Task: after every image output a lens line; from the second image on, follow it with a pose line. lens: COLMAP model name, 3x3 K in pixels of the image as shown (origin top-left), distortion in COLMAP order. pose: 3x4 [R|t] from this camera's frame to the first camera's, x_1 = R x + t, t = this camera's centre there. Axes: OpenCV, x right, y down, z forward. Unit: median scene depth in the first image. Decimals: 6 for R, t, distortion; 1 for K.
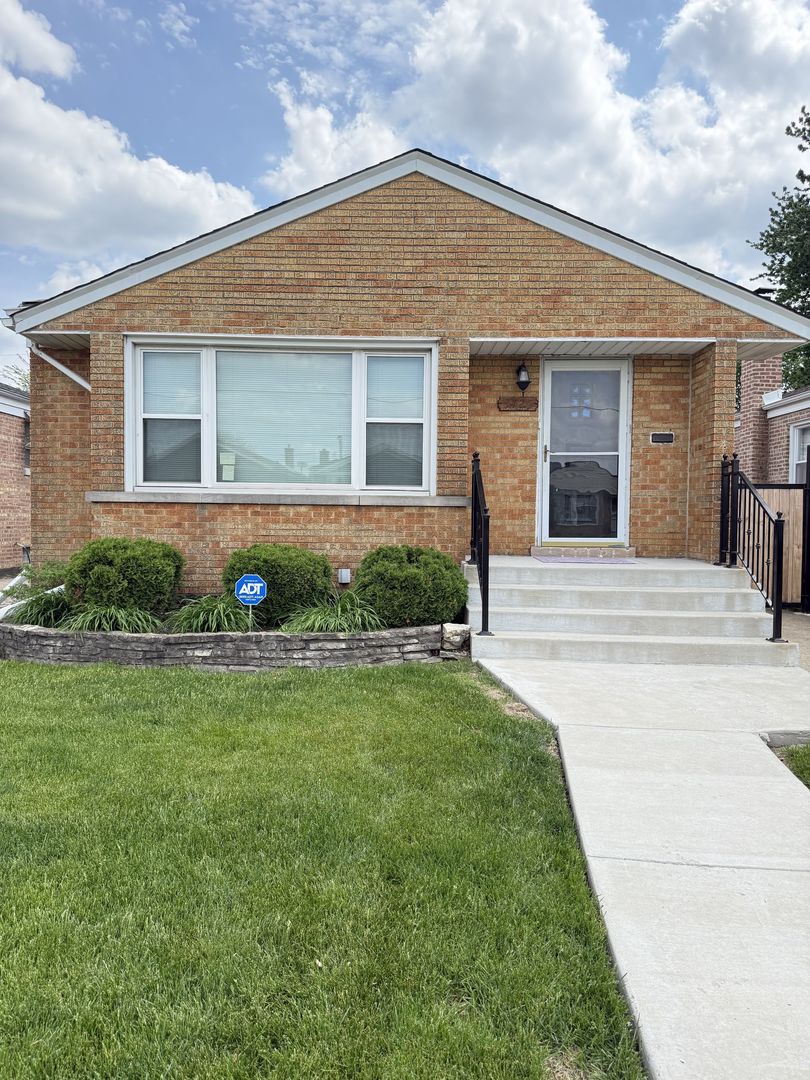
lens RADIAL K [[756.9, 0, 403.3], [0, 756.9, 545.2], [0, 0, 1]] dist [0.164838, -0.362393]
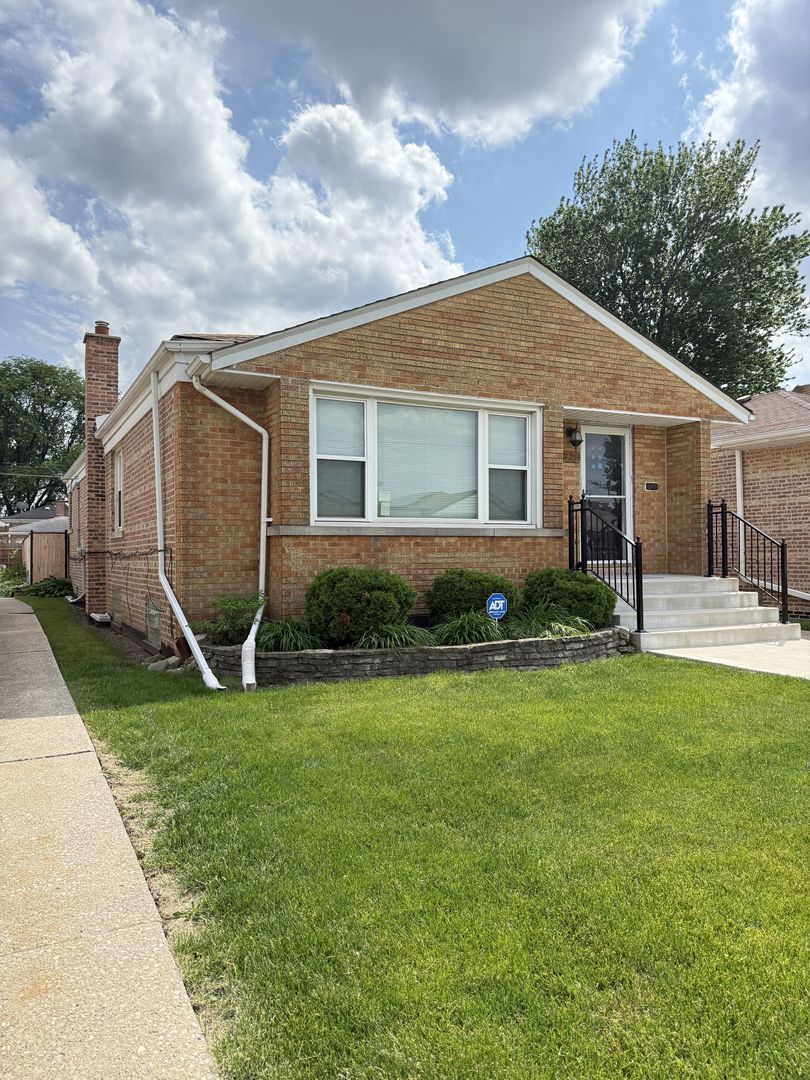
lens RADIAL K [[756.9, 0, 403.3], [0, 756.9, 545.2], [0, 0, 1]] dist [0.164838, -0.362393]
pose [[0.887941, -0.012282, 0.459793, -0.745854], [0.033685, 0.998695, -0.038375, 0.002945], [-0.458722, 0.049563, 0.887196, -0.004580]]
